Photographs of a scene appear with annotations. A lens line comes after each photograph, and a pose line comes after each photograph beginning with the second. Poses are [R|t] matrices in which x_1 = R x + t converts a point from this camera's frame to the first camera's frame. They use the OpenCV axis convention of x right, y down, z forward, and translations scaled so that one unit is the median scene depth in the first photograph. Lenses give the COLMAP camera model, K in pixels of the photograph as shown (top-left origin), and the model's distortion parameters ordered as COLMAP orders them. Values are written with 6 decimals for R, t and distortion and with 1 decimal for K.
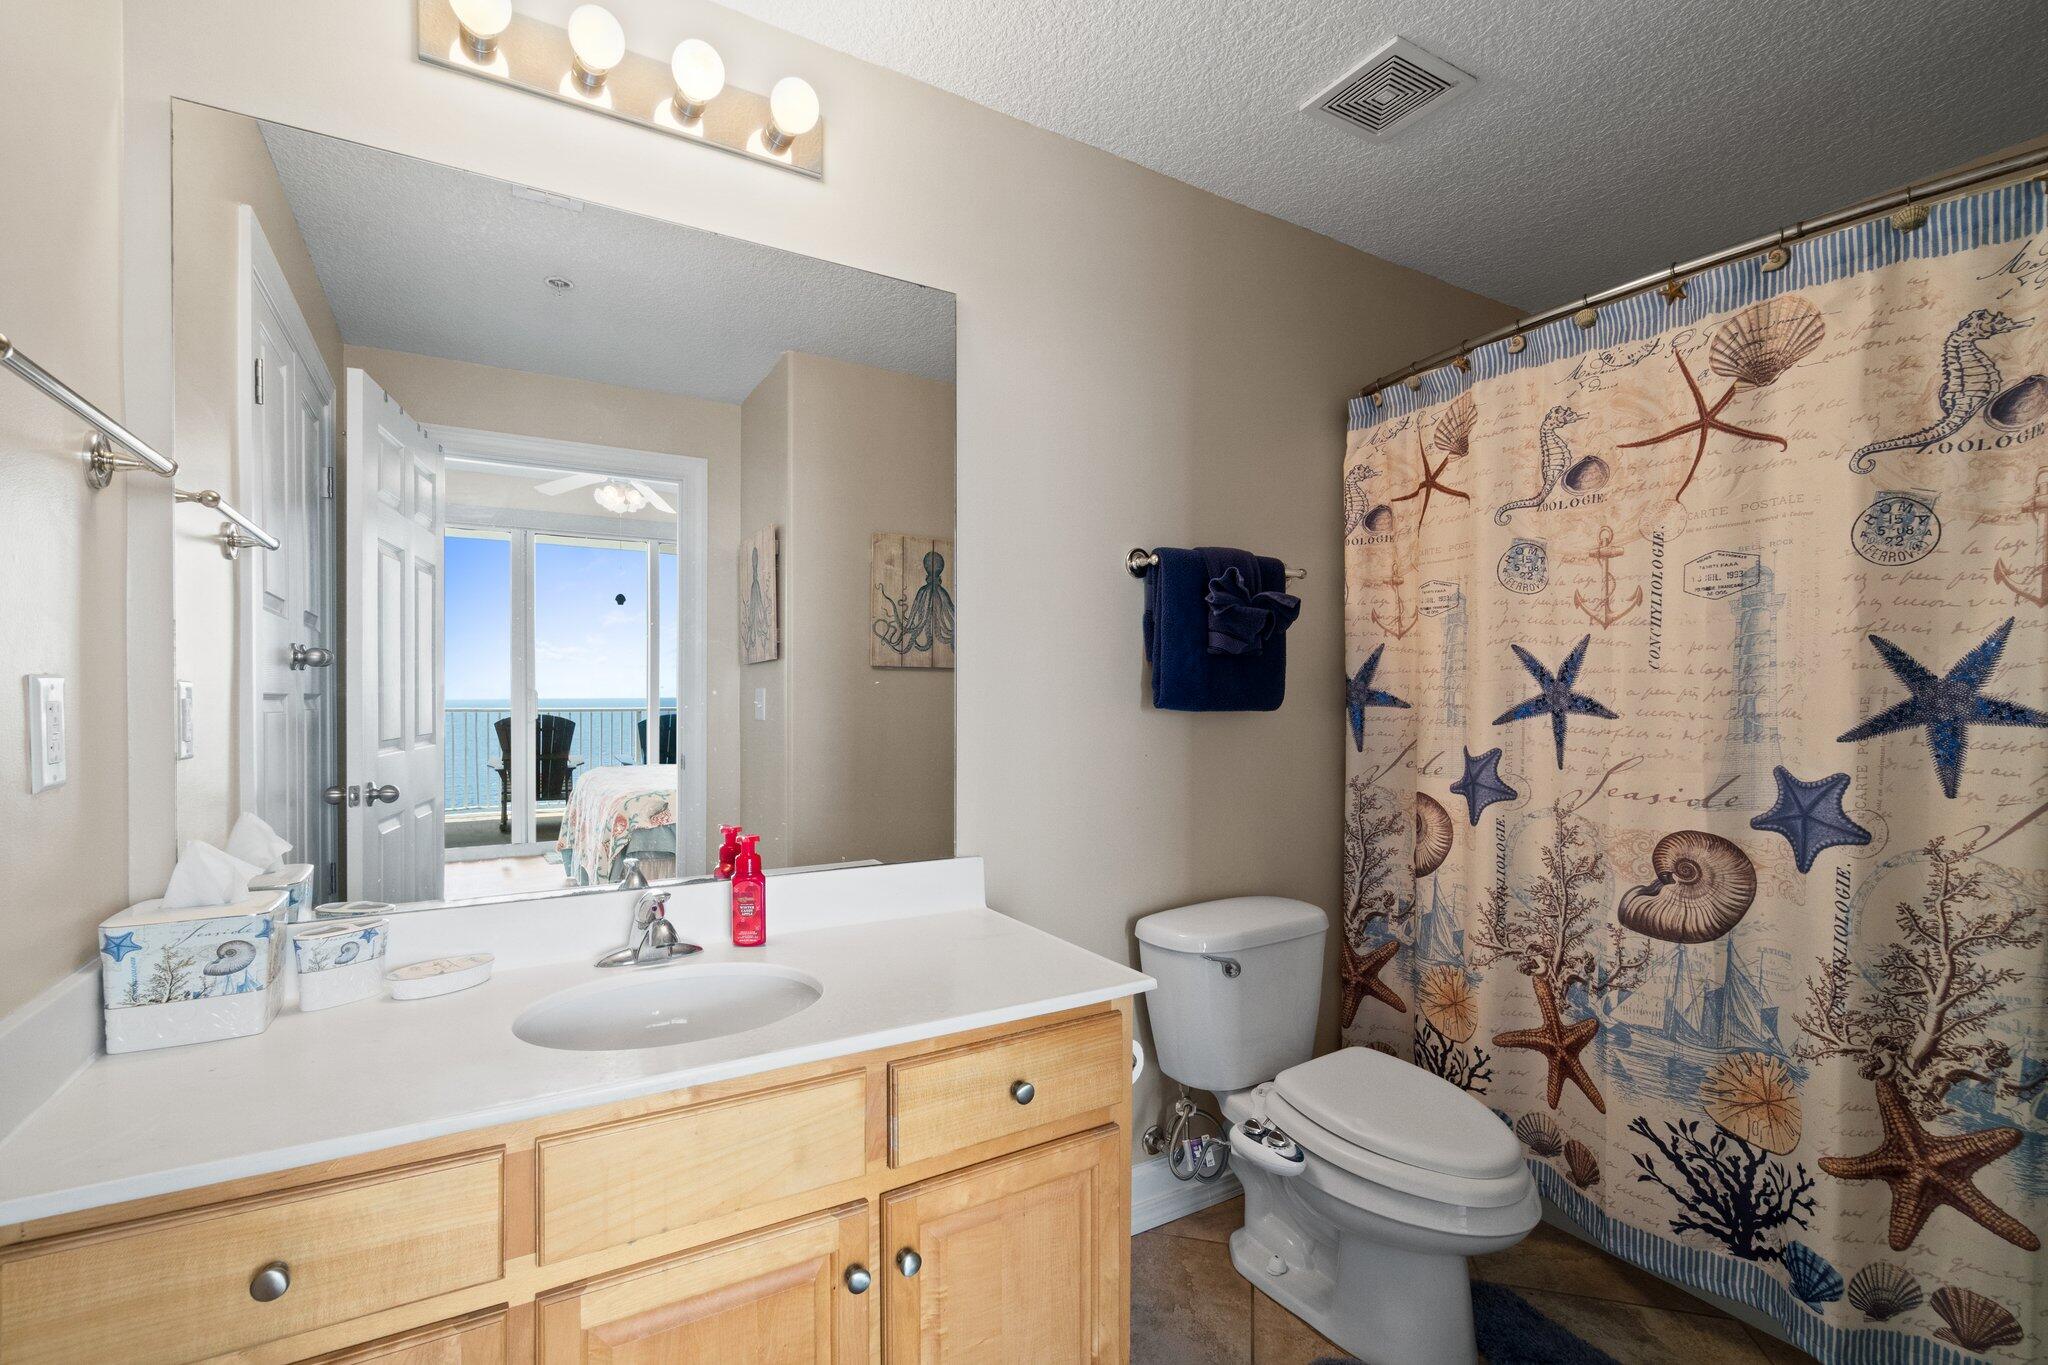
lens RADIAL K [[885.4, 0, 990.6], [0, 885.4, 705.3], [0, 0, 1]] dist [-0.005511, 0.001365]
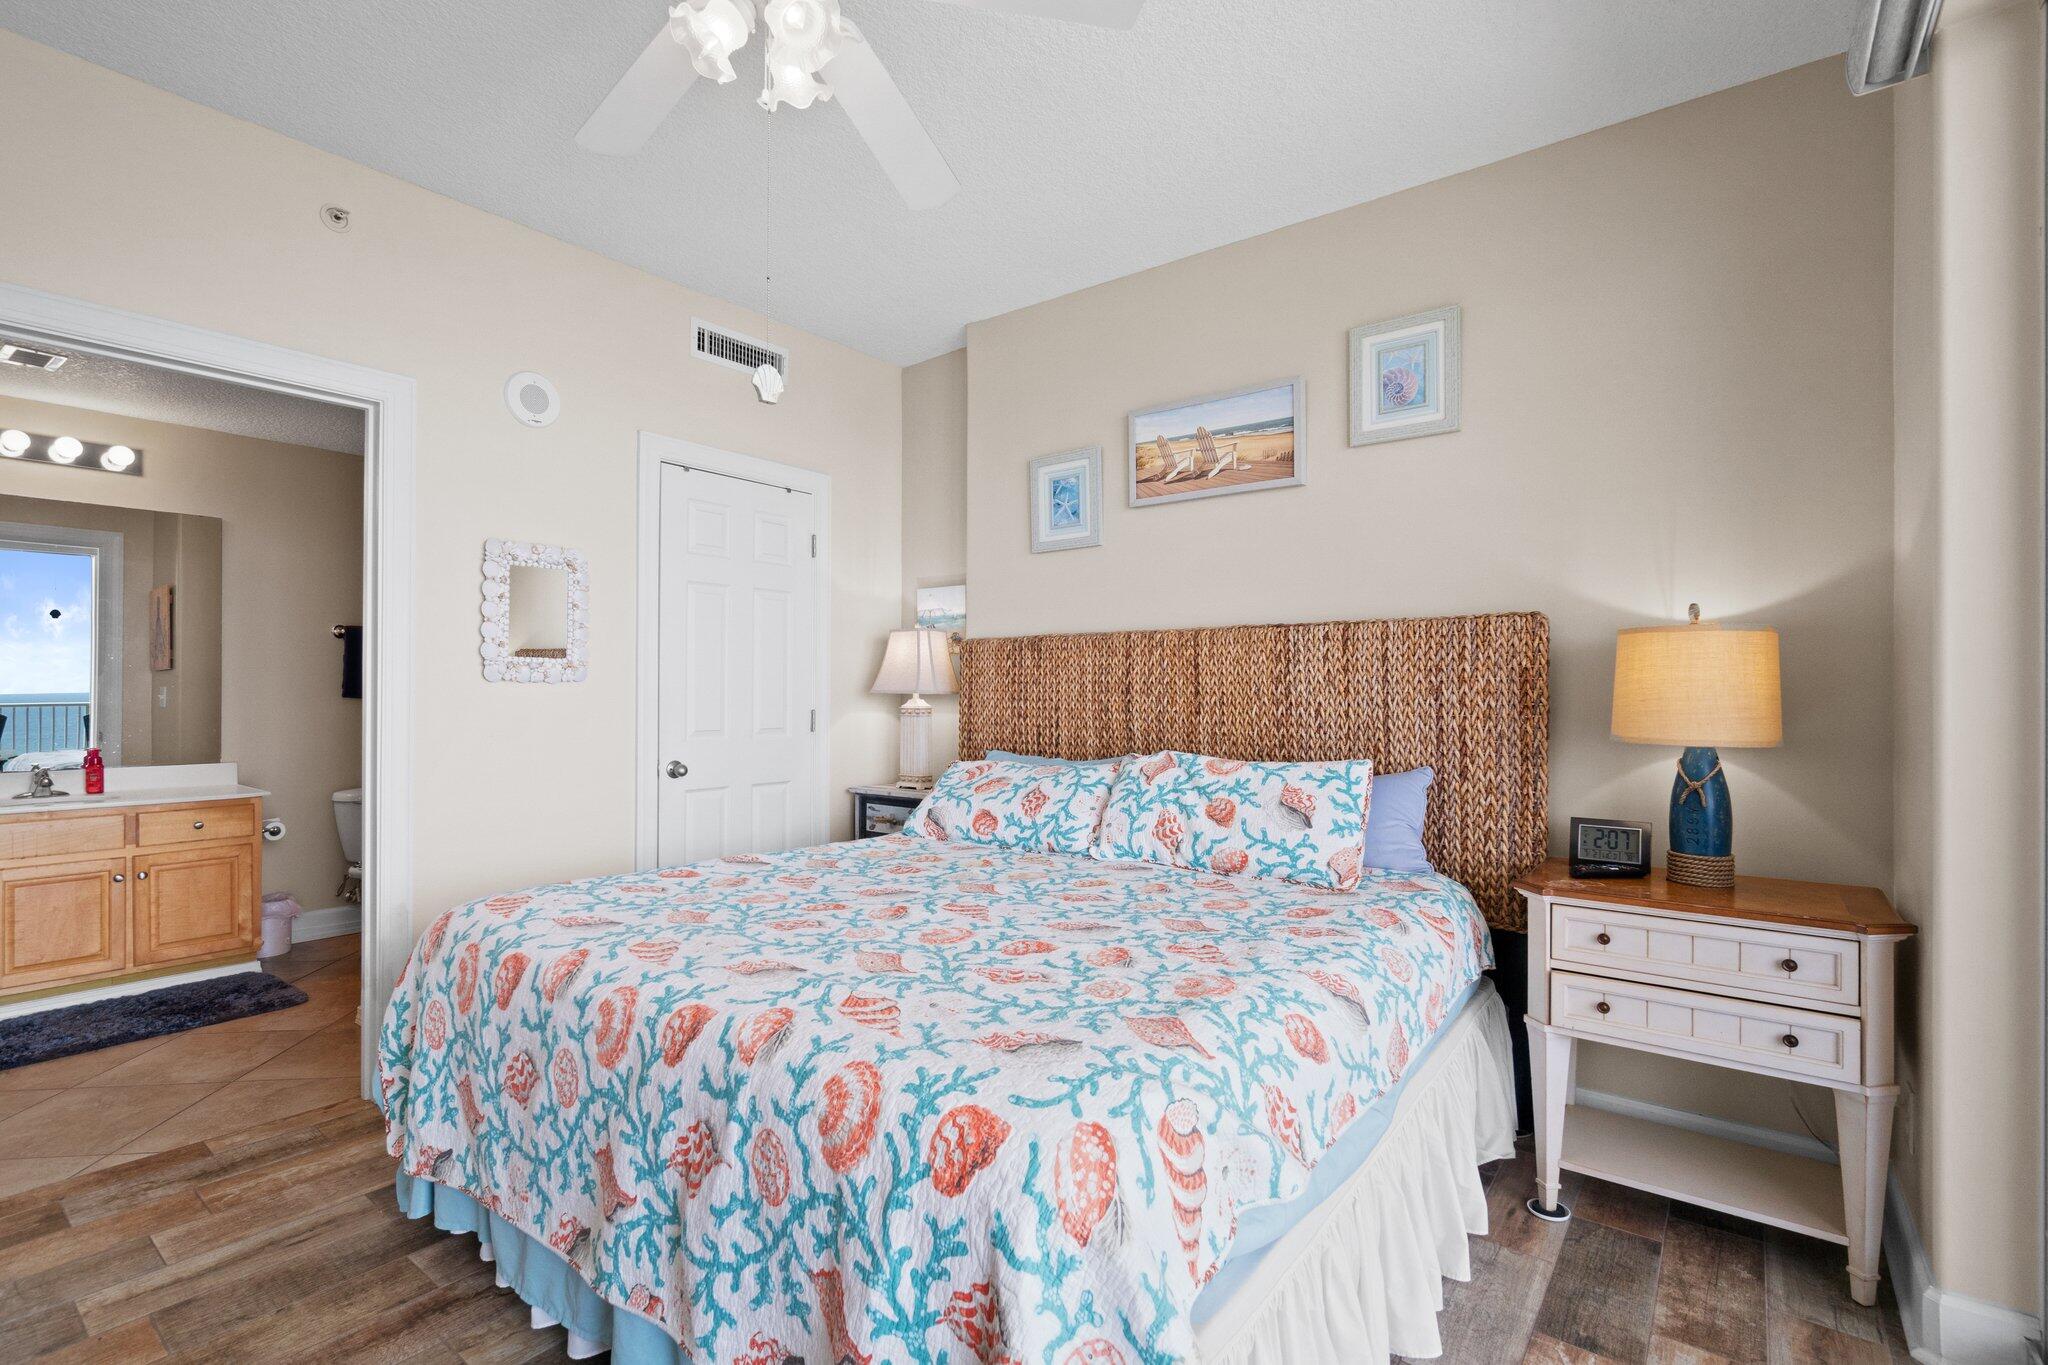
lens RADIAL K [[951.9, 0, 1028.1], [0, 951.9, 678.1], [0, 0, 1]] dist [-0.003092, -0.000061]
pose [[0.928045, -0.000743, 0.372468, 1.088785], [0.008107, 0.999801, -0.018206, 0.016991], [-0.372380, 0.019916, 0.927867, -2.287486]]
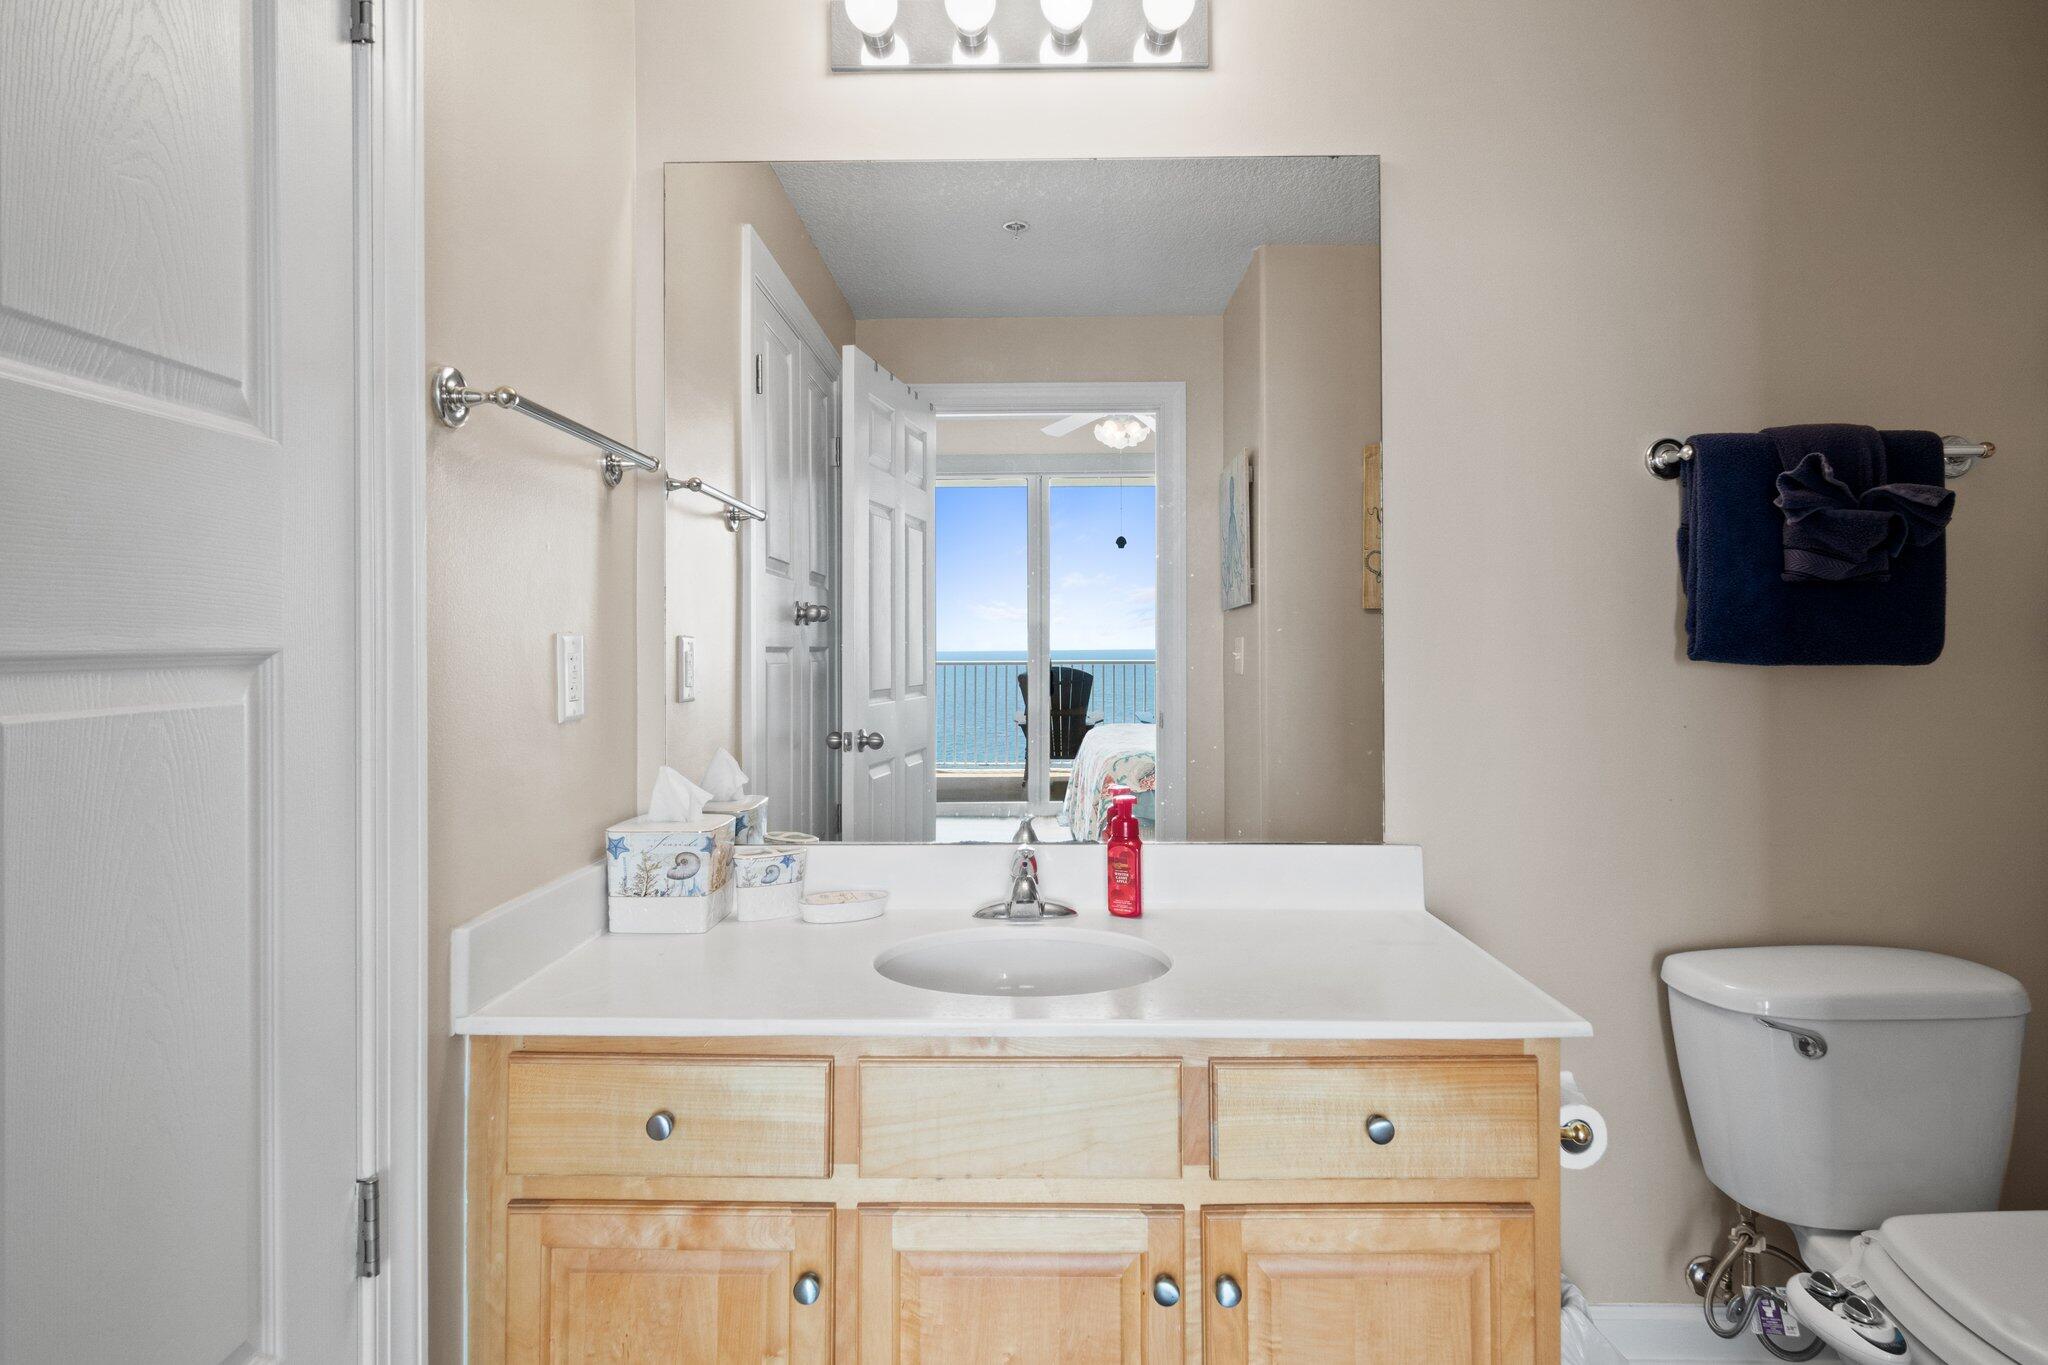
lens RADIAL K [[1074.3, 0, 1031.4], [0, 1074.3, 638.0], [0, 0, 1]] dist [0.006641, -0.000477]
pose [[0.862194, -0.009653, -0.506486, 0.201581], [0.000224, 0.999826, -0.018674, 0.001780], [0.506578, 0.015988, 0.862046, -0.020954]]
